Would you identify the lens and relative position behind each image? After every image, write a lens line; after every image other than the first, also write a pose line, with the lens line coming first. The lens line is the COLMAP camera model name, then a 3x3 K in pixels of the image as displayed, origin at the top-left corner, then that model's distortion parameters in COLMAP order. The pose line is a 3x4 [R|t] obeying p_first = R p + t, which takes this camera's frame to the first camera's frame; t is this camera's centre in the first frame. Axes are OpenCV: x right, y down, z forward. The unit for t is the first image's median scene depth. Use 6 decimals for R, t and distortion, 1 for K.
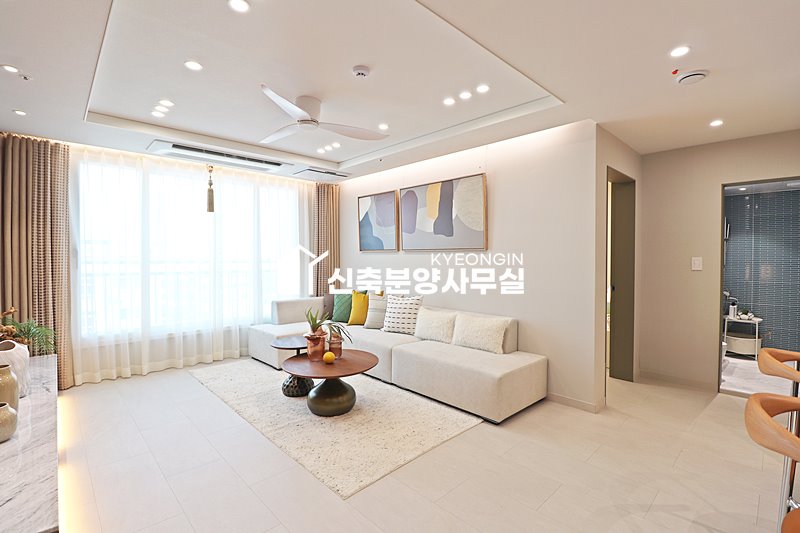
lens RADIAL K [[375.8, 0, 409.7], [0, 375.8, 265.5], [0, 0, 1]] dist [0.002770, -0.009612]
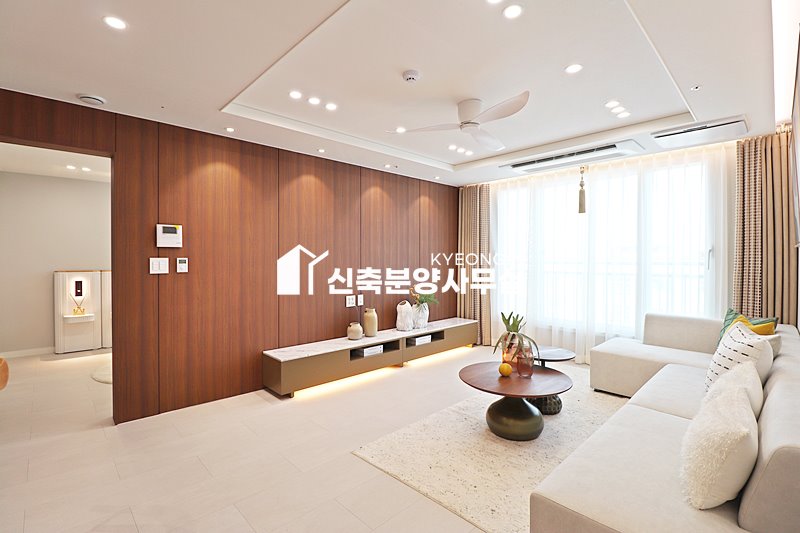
lens RADIAL K [[375.8, 0, 393.0], [0, 375.8, 262.4], [0, 0, 1]] dist [0.002770, -0.009612]
pose [[-0.023490, 0.007174, -0.999698, 0.525351], [-0.021471, 0.999740, 0.007679, -0.008830], [0.999493, 0.021645, -0.023330, 0.573250]]
